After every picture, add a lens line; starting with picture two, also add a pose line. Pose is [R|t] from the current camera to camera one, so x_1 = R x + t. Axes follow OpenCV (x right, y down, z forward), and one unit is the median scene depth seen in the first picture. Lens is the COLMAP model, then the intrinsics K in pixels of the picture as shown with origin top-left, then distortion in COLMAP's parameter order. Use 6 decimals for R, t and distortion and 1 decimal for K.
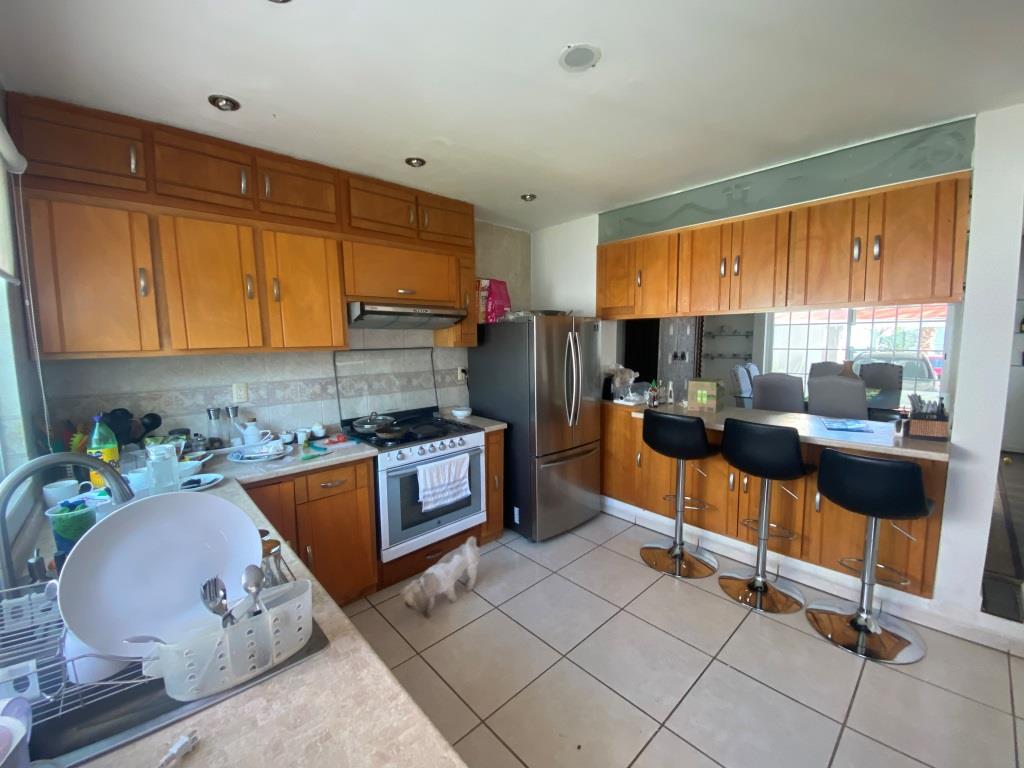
lens RADIAL K [[421.1, 0, 512.0], [0, 421.1, 384.0], [0, 0, 1]] dist [0.020399, -0.019018]
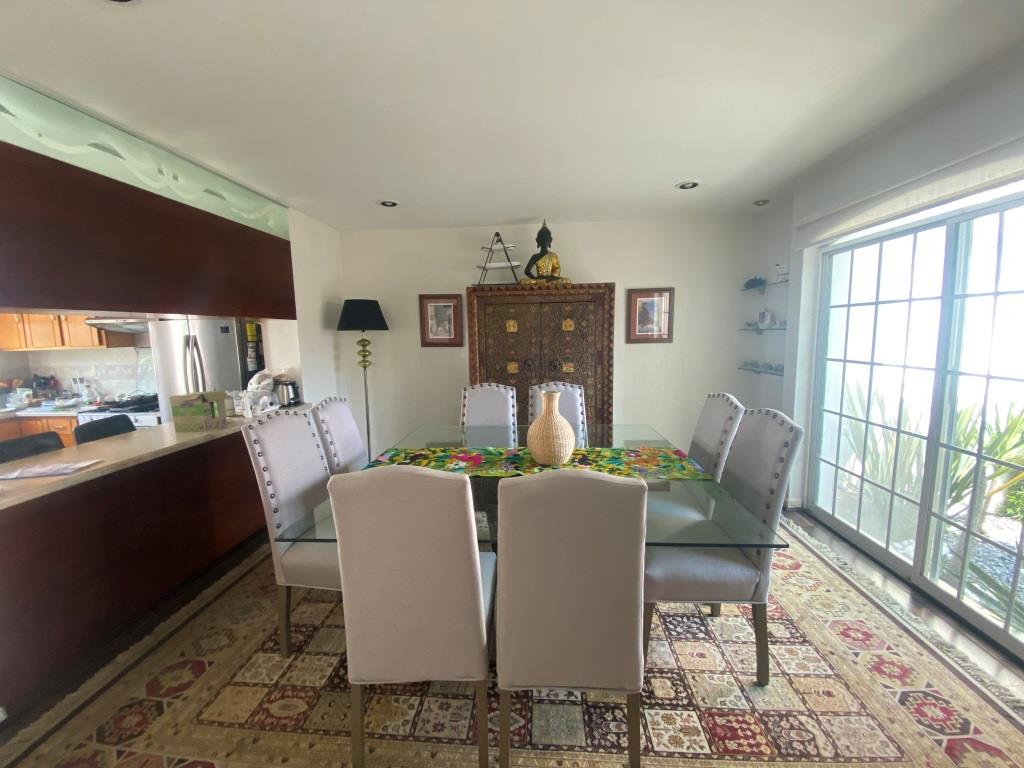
lens RADIAL K [[414.9, 0, 508.9], [0, 414.9, 384.0], [0, 0, 1]] dist [0.024576, -0.020797]
pose [[0.673267, 0.089116, -0.734010, 1.007819], [-0.069420, 0.995944, 0.057242, -0.080324], [0.736134, 0.012415, 0.676722, 0.608466]]
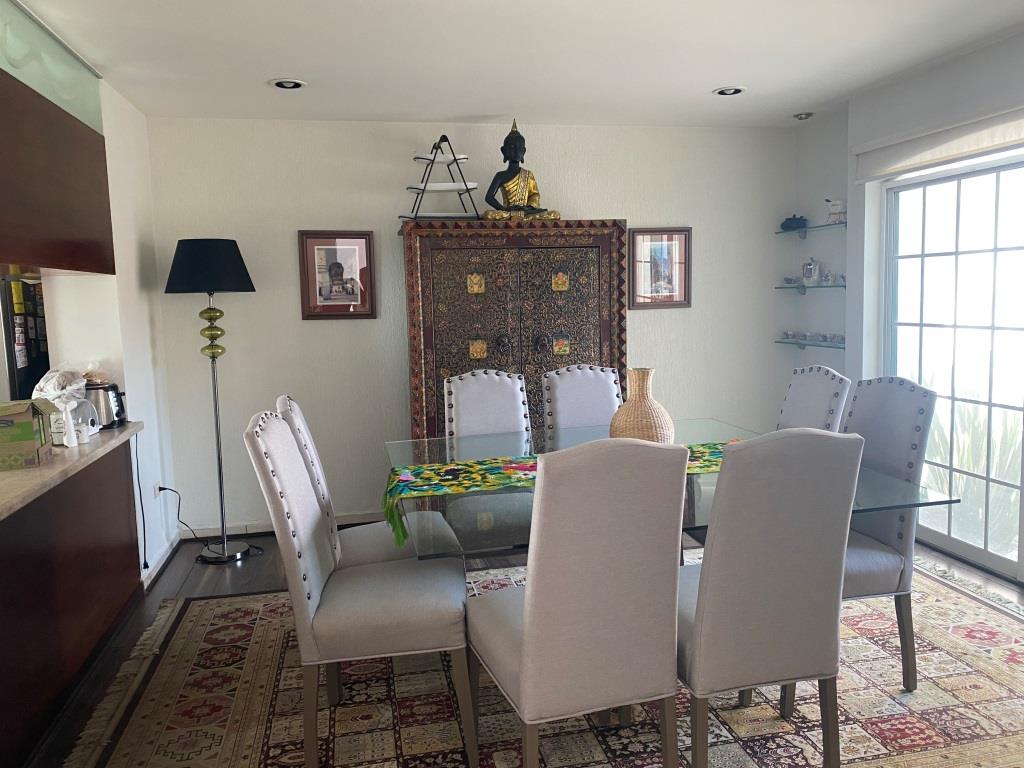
lens RADIAL K [[789.6, 0, 514.7], [0, 789.6, 378.1], [0, 0, 1]] dist [0.013810, 0.000288]
pose [[0.860427, 0.041634, -0.507870, 0.952008], [-0.037538, 0.999127, 0.018311, -0.051186], [0.508190, 0.003310, 0.861239, 0.352618]]
